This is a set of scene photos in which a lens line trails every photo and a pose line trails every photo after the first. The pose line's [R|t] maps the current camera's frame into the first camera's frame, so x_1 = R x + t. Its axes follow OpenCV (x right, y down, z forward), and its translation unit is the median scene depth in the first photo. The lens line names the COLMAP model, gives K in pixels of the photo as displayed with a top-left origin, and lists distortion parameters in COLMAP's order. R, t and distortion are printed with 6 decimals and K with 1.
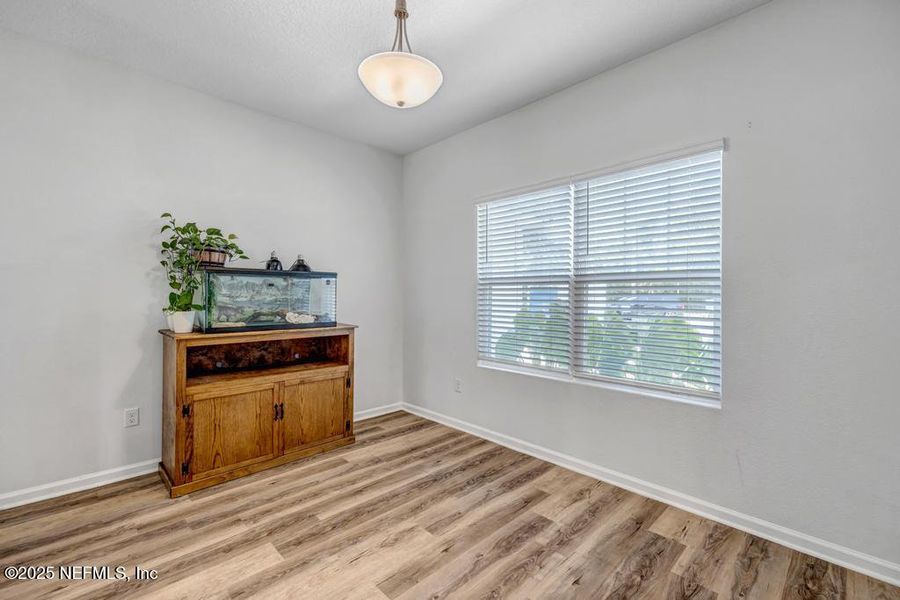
lens RADIAL K [[384.6, 0, 442.9], [0, 384.6, 296.5], [0, 0, 1]] dist [0.003604, -0.000516]
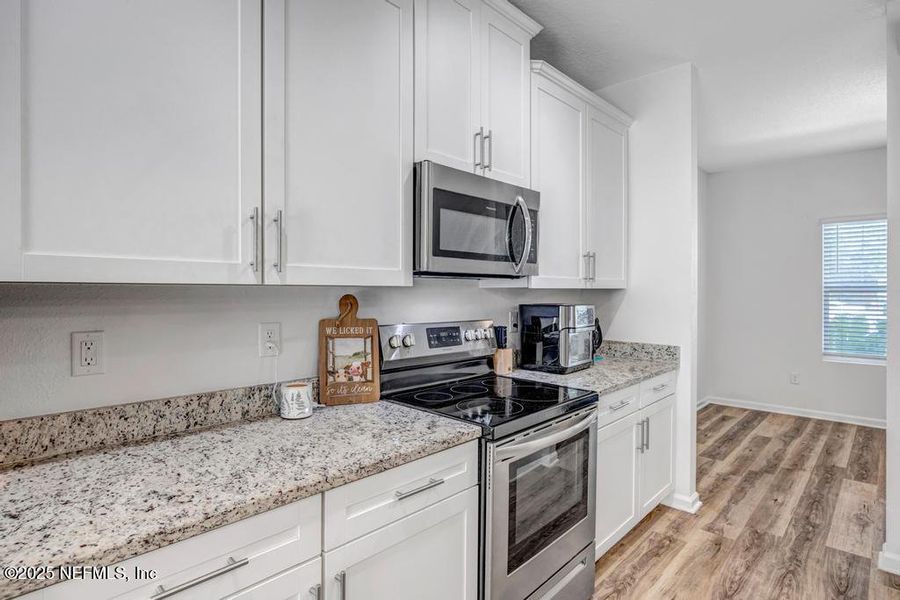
lens RADIAL K [[469.6, 0, 451.8], [0, 469.6, 295.7], [0, 0, 1]] dist [-0.004837, 0.001353]
pose [[0.998856, -0.005801, 0.047467, -1.497735], [0.005233, 0.999913, 0.012079, -0.056243], [-0.047533, -0.011816, 0.998800, -0.506194]]
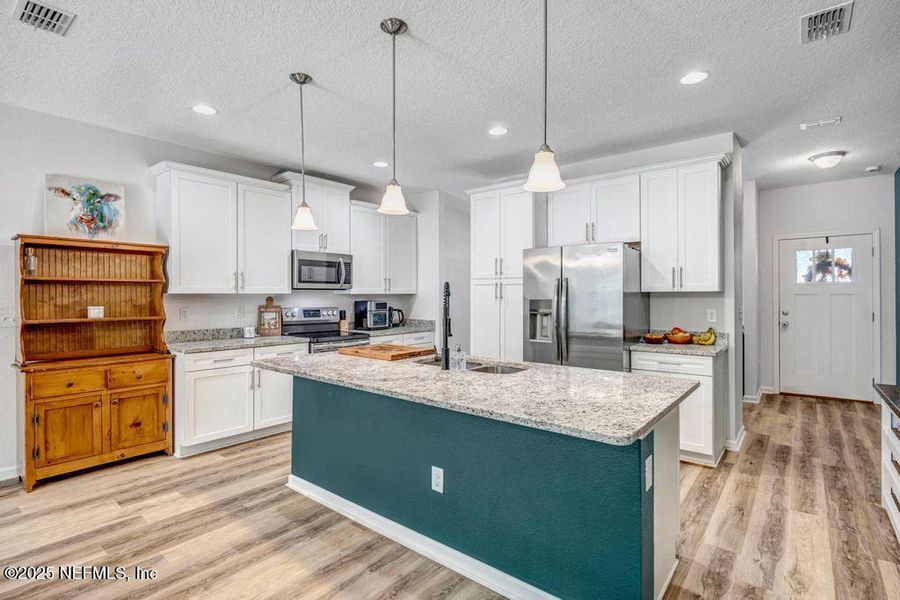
lens RADIAL K [[440.2, 0, 450.5], [0, 440.2, 296.8], [0, 0, 1]] dist [-0.012538, -0.001838]
pose [[0.992514, -0.010235, 0.121697, -1.091807], [0.009561, 0.999936, 0.006122, -0.053229], [-0.121752, -0.004913, 0.992548, -1.701749]]
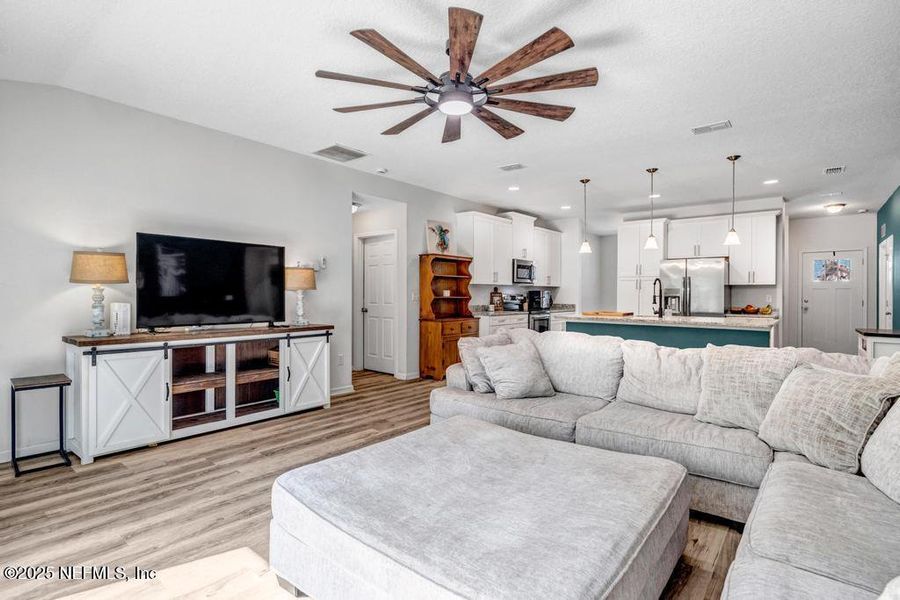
lens RADIAL K [[440.2, 0, 450.7], [0, 440.2, 294.8], [0, 0, 1]] dist [-0.012538, -0.001838]
pose [[0.993427, -0.003981, 0.114394, -2.287018], [0.003430, 0.999982, 0.005010, -0.011935], [-0.114412, -0.004584, 0.993423, -2.775960]]
